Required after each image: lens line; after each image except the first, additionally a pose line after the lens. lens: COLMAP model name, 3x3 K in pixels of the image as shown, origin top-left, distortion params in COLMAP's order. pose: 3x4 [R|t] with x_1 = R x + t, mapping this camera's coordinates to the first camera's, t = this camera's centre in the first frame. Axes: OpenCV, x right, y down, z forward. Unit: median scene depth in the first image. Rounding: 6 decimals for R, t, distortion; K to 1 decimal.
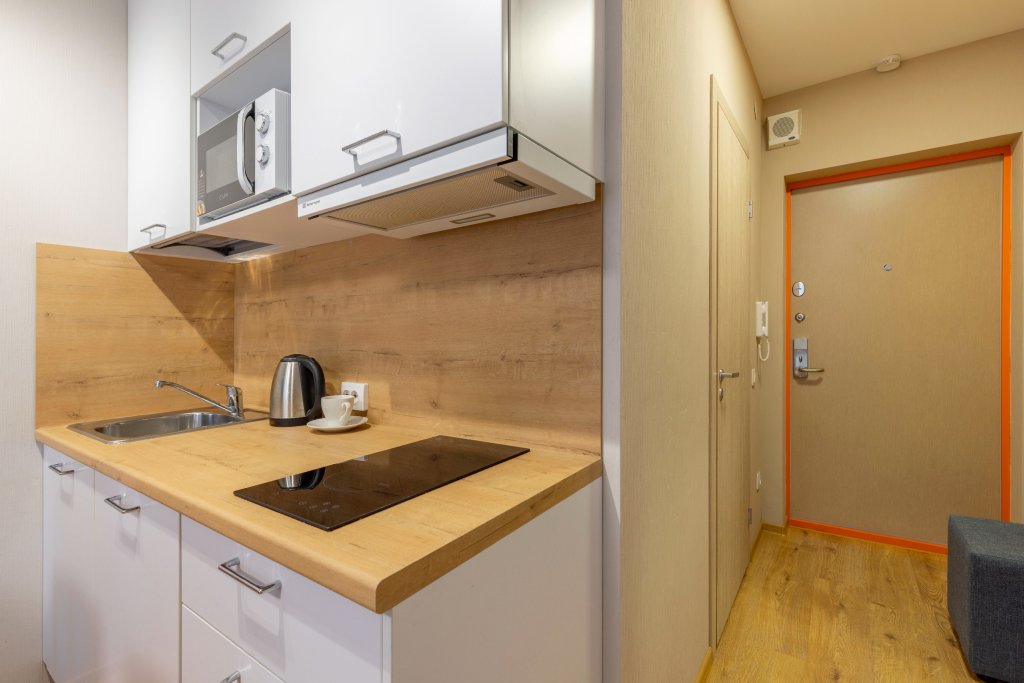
lens RADIAL K [[457.3, 0, 516.9], [0, 457.3, 342.8], [0, 0, 1]] dist [0.002009, 0.000364]
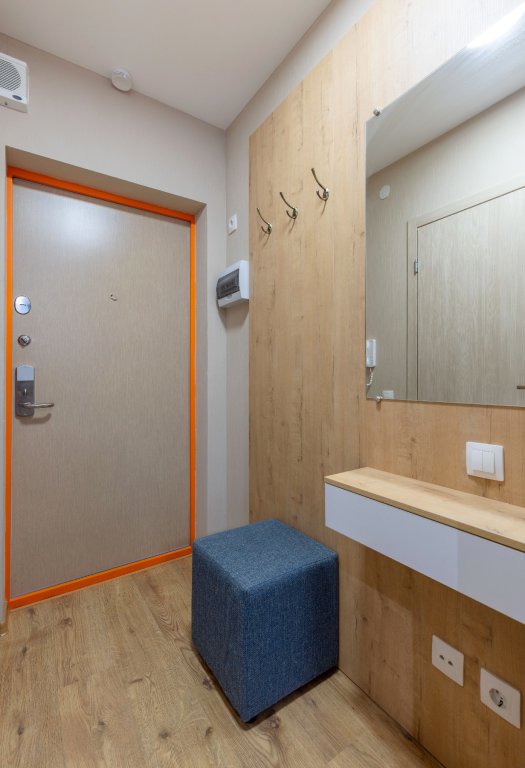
lens RADIAL K [[352.1, 0, 252.9], [0, 352.1, 374.6], [0, 0, 1]] dist [0.002805, 0.000066]
pose [[0.369515, 0.017492, 0.929060, 0.210500], [0.020768, 0.999418, -0.027077, 0.031392], [-0.928993, 0.029300, 0.368937, 0.436053]]
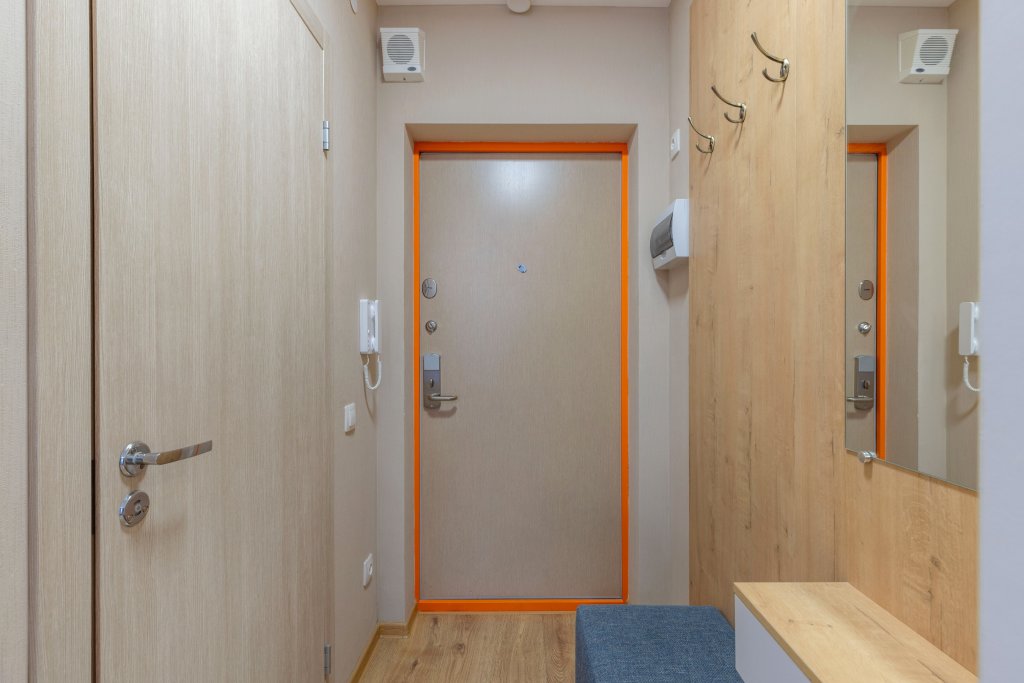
lens RADIAL K [[457.3, 0, 516.9], [0, 457.3, 342.8], [0, 0, 1]] dist [0.002009, 0.000364]
pose [[0.818671, 0.014093, 0.574090, 0.333615], [0.000074, 0.999696, -0.024646, -0.011775], [-0.574263, 0.020219, 0.818421, 0.341751]]
